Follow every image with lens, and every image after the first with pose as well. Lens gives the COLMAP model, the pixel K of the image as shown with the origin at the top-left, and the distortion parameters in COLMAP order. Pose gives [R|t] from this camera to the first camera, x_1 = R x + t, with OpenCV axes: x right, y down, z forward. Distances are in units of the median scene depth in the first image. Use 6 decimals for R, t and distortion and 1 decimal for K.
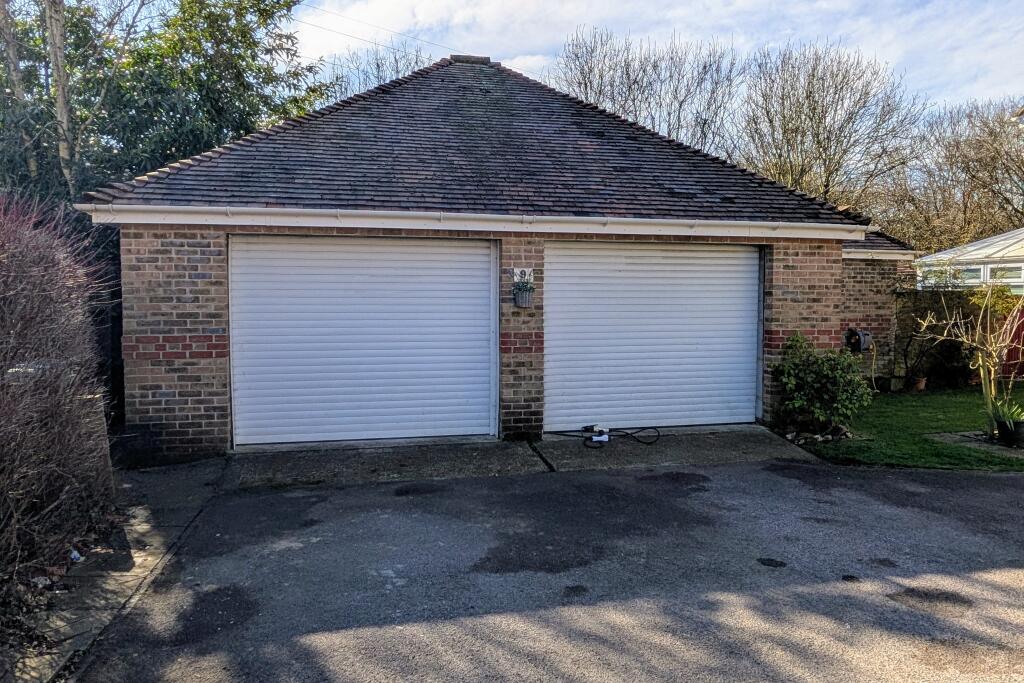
lens RADIAL K [[705.8, 0, 522.8], [0, 705.8, 335.0], [0, 0, 1]] dist [0.004117, 0.001812]
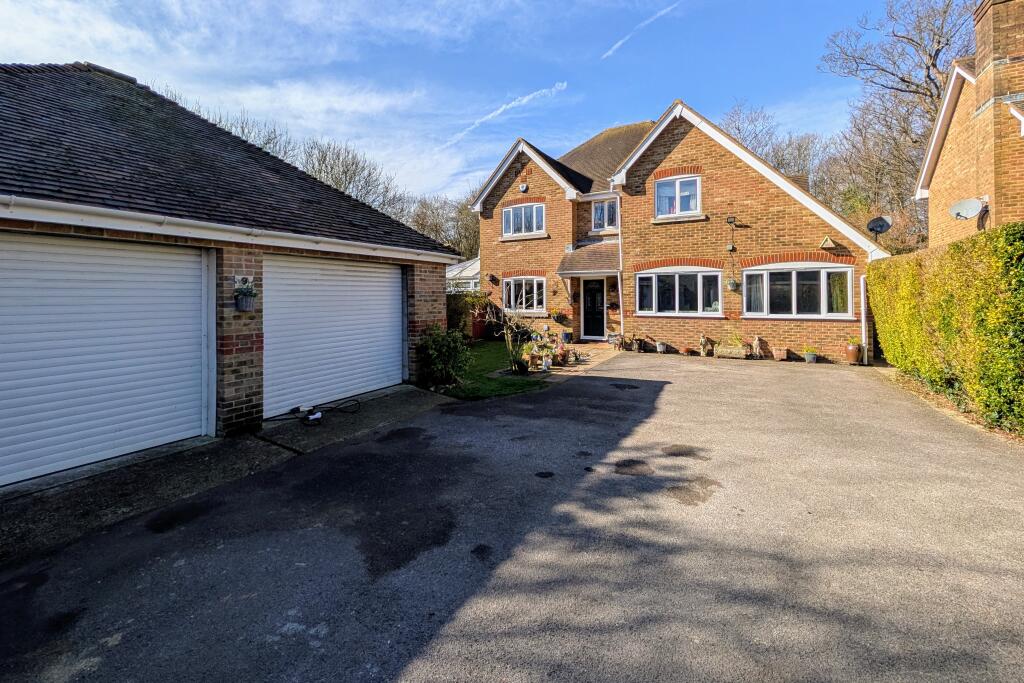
lens RADIAL K [[433.0, 0, 508.4], [0, 433.0, 293.8], [0, 0, 1]] dist [0.001267, 0.000024]
pose [[0.670385, -0.004129, 0.742002, -0.218634], [0.052320, 0.997759, -0.041718, -0.016059], [-0.740166, 0.066789, 0.669099, 0.233809]]
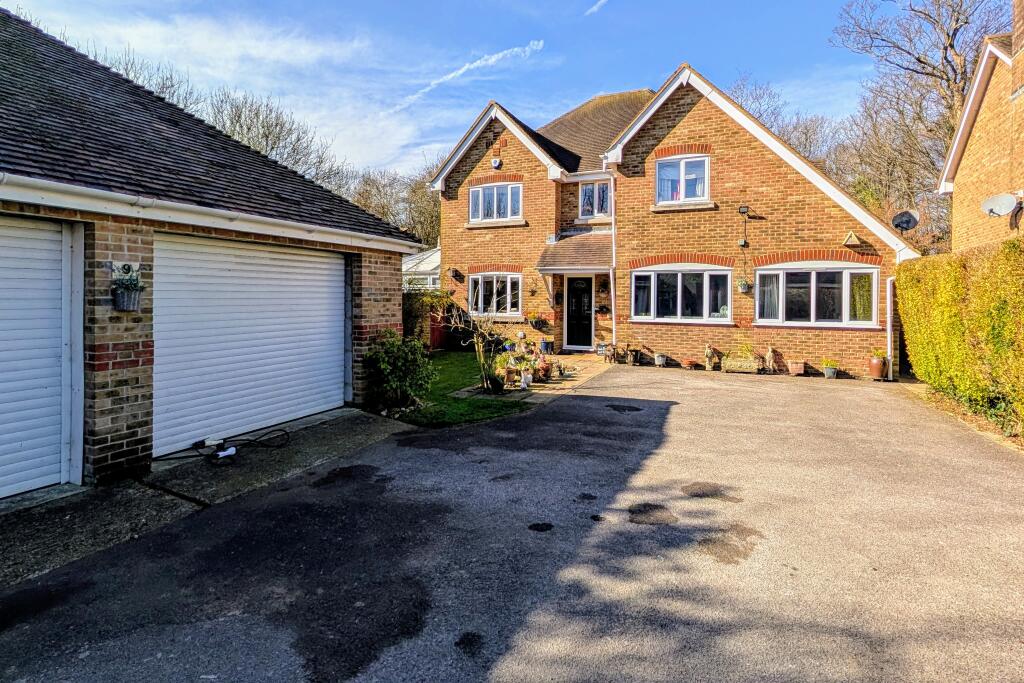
lens RADIAL K [[519.4, 0, 520.6], [0, 519.4, 299.7], [0, 0, 1]] dist [0.002606, -0.000656]
pose [[0.593459, -0.003804, 0.804855, -0.202197], [0.041426, 0.998808, -0.025825, -0.017600], [-0.803797, 0.048668, 0.592909, 0.284107]]
